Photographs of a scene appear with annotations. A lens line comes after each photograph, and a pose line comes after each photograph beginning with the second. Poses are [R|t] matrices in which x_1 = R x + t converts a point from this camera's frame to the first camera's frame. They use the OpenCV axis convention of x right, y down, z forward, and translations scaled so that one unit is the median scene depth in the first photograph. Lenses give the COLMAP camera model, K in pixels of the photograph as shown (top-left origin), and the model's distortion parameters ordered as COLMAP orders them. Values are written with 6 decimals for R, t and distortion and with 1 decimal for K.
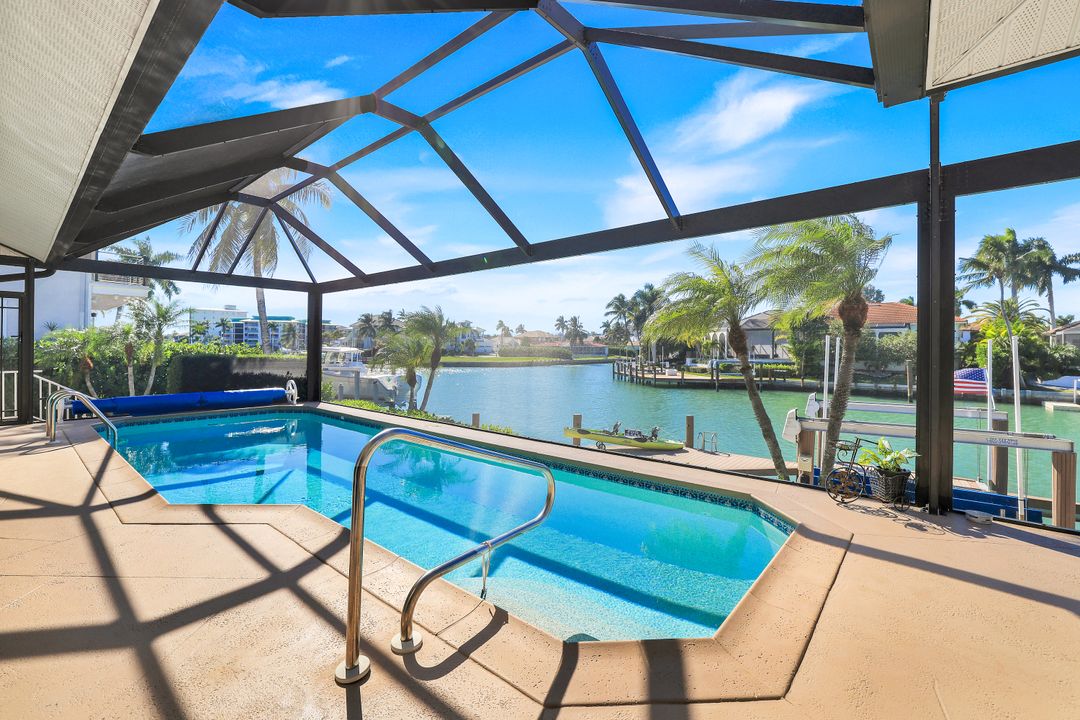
lens RADIAL K [[472.8, 0, 522.6], [0, 472.8, 346.7], [0, 0, 1]] dist [-0.046158, 0.016742]
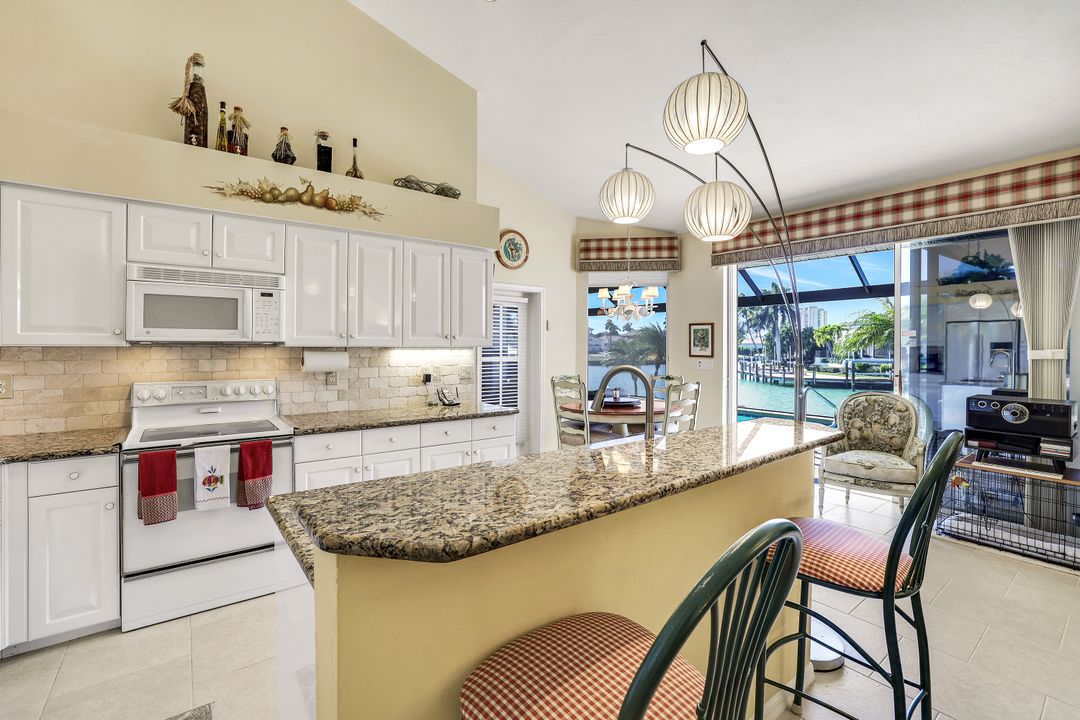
lens RADIAL K [[472.8, 0, 522.6], [0, 472.8, 346.7], [0, 0, 1]] dist [-0.046158, 0.016742]
pose [[0.977705, -0.002769, -0.209963, -0.057874], [0.003592, 0.999987, 0.003543, -0.004845], [0.209951, -0.004218, 0.977703, -0.098030]]
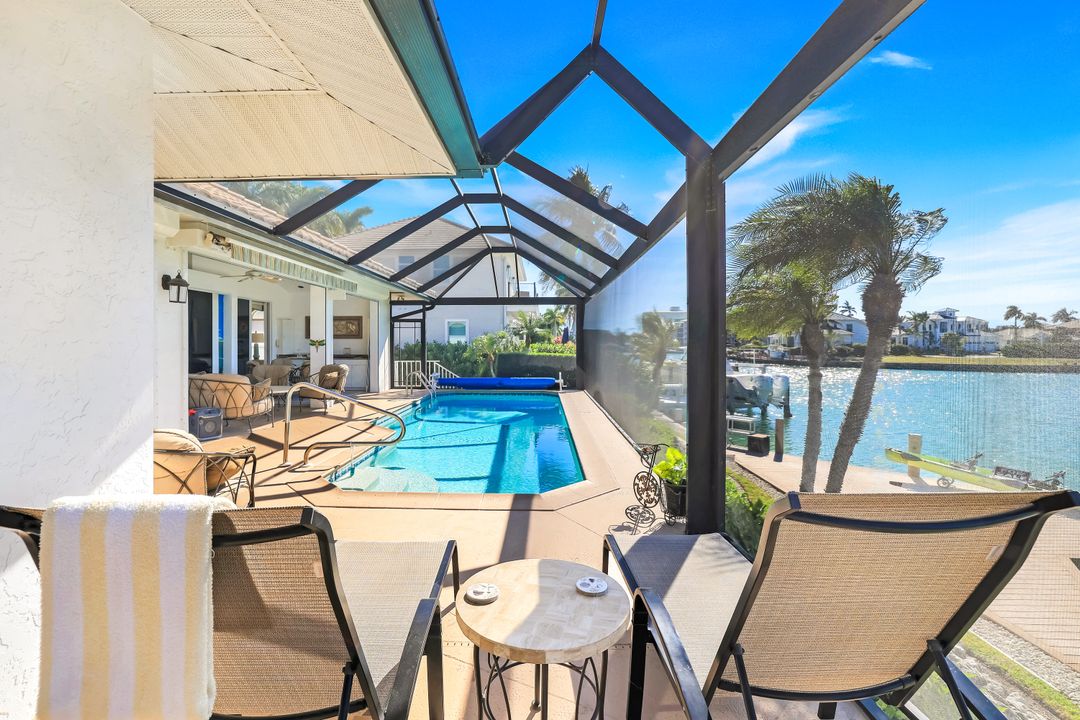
lens RADIAL K [[483.8, 0, 528.1], [0, 483.8, 342.1], [0, 0, 1]] dist [-0.044646, 0.018223]
pose [[0.642654, -0.008015, -0.766115, 0.093294], [0.004976, 0.999968, -0.006288, -0.001301], [0.766141, 0.000228, 0.642673, 0.008677]]
